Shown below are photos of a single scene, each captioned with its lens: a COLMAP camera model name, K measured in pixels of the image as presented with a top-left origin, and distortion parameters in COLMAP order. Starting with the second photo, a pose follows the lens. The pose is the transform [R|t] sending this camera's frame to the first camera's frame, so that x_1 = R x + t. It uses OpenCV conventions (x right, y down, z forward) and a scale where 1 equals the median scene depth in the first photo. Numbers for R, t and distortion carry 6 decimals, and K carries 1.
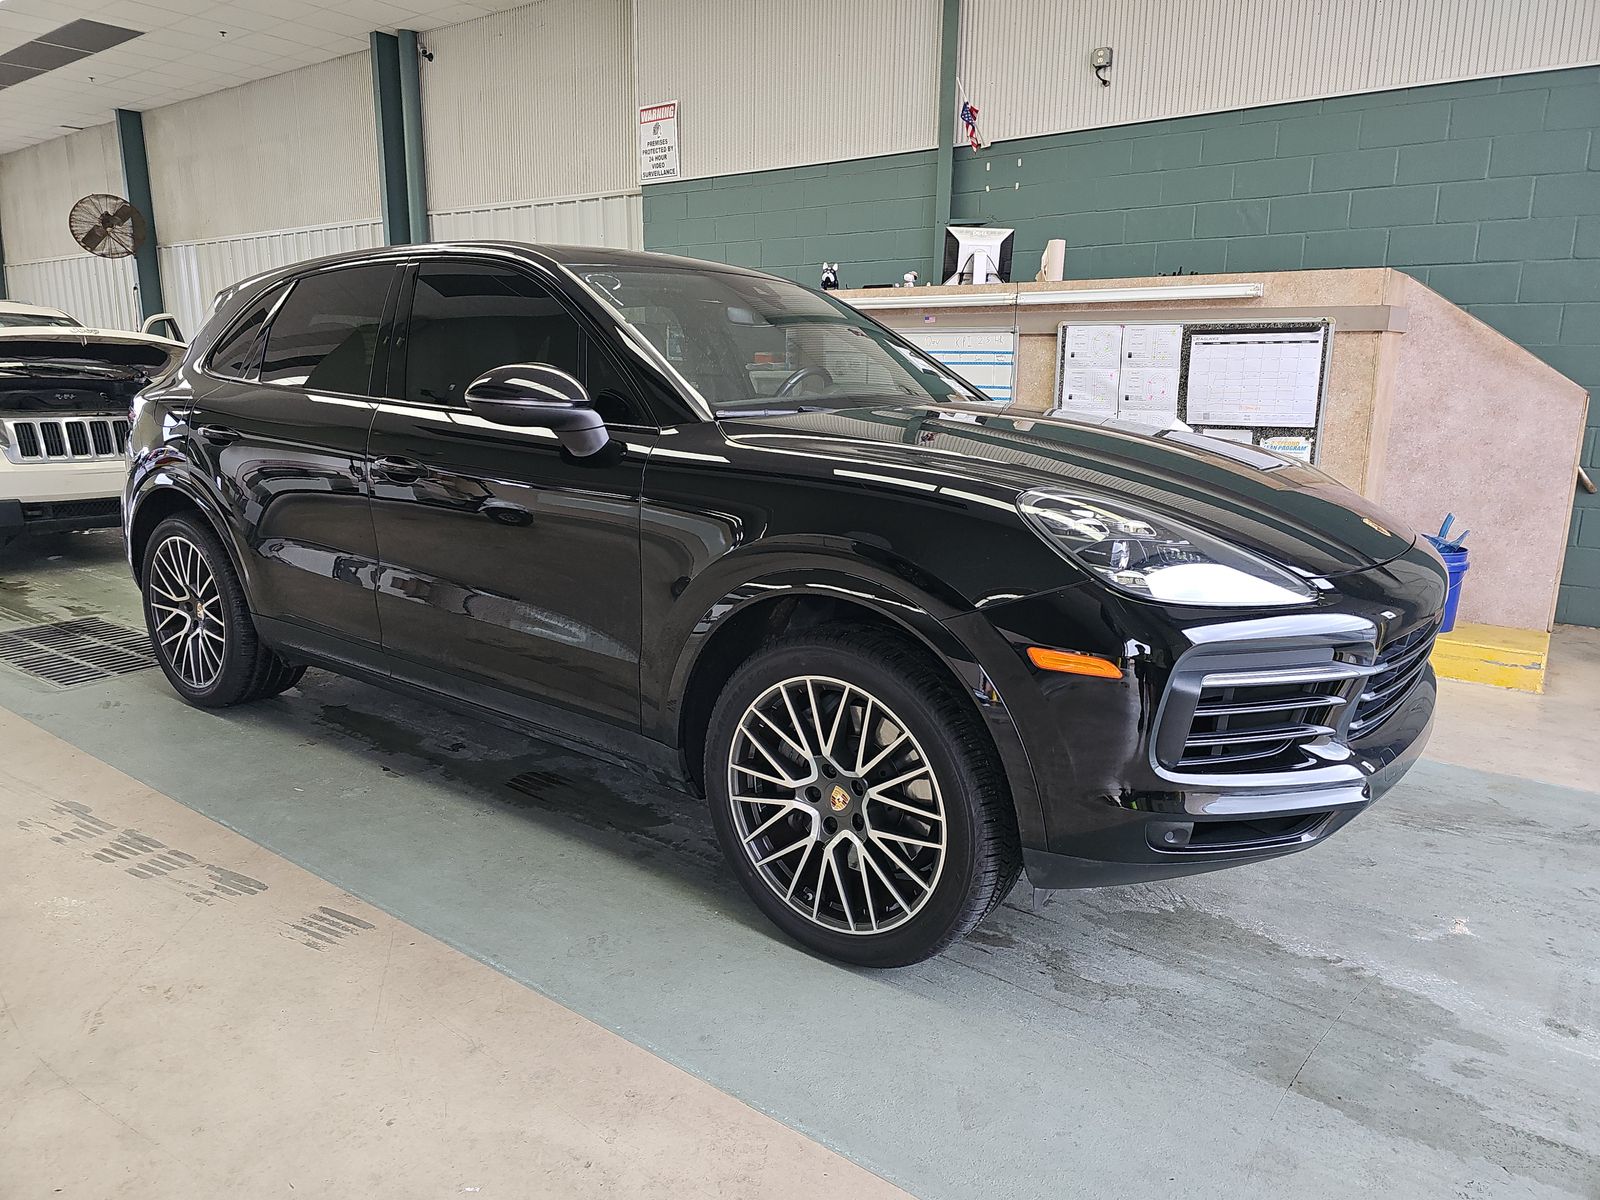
lens RADIAL K [[1039.4, 0, 802.7], [0, 1039.4, 573.2], [0, 0, 1]] dist [0.058166, -0.050894]
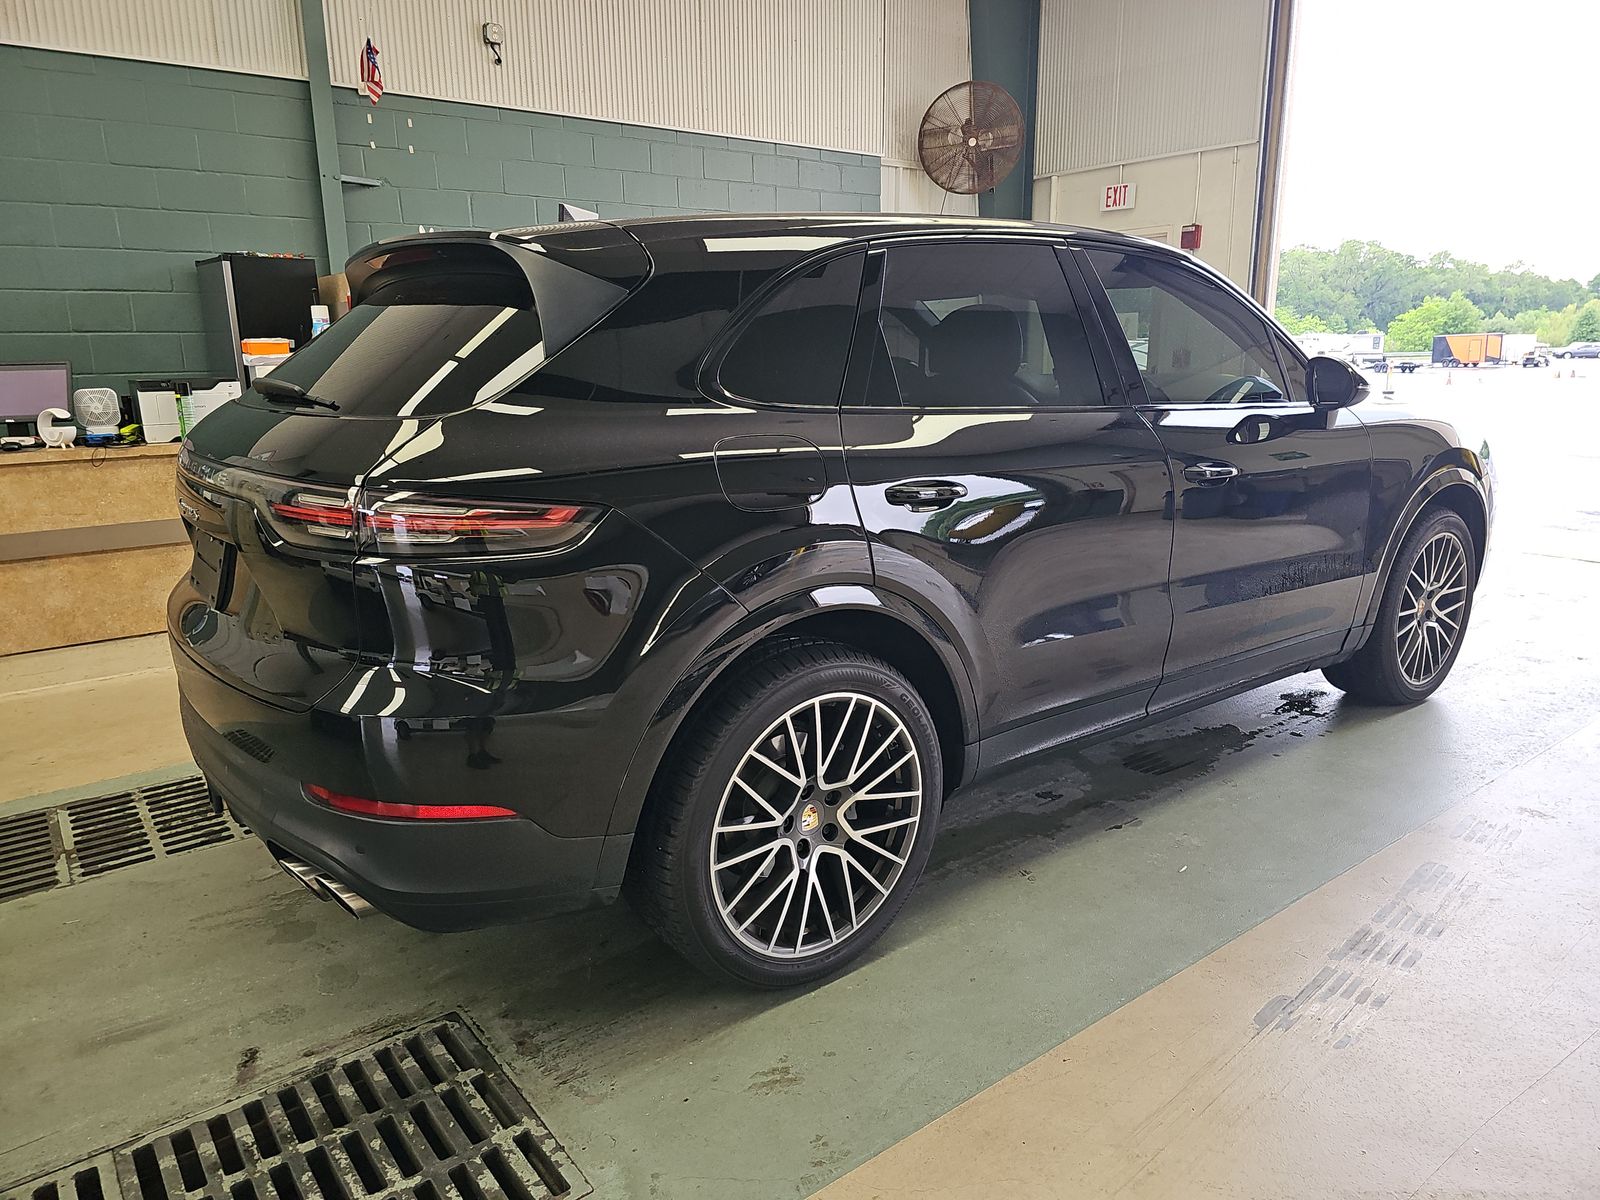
lens RADIAL K [[1065.4, 0, 780.0], [0, 1065.4, 566.9], [0, 0, 1]] dist [0.063259, -0.050172]
pose [[0.283923, -0.211730, 0.935178, -0.996293], [0.199032, 0.967086, 0.158528, -0.174428], [-0.937963, 0.141121, 0.316719, 0.742435]]
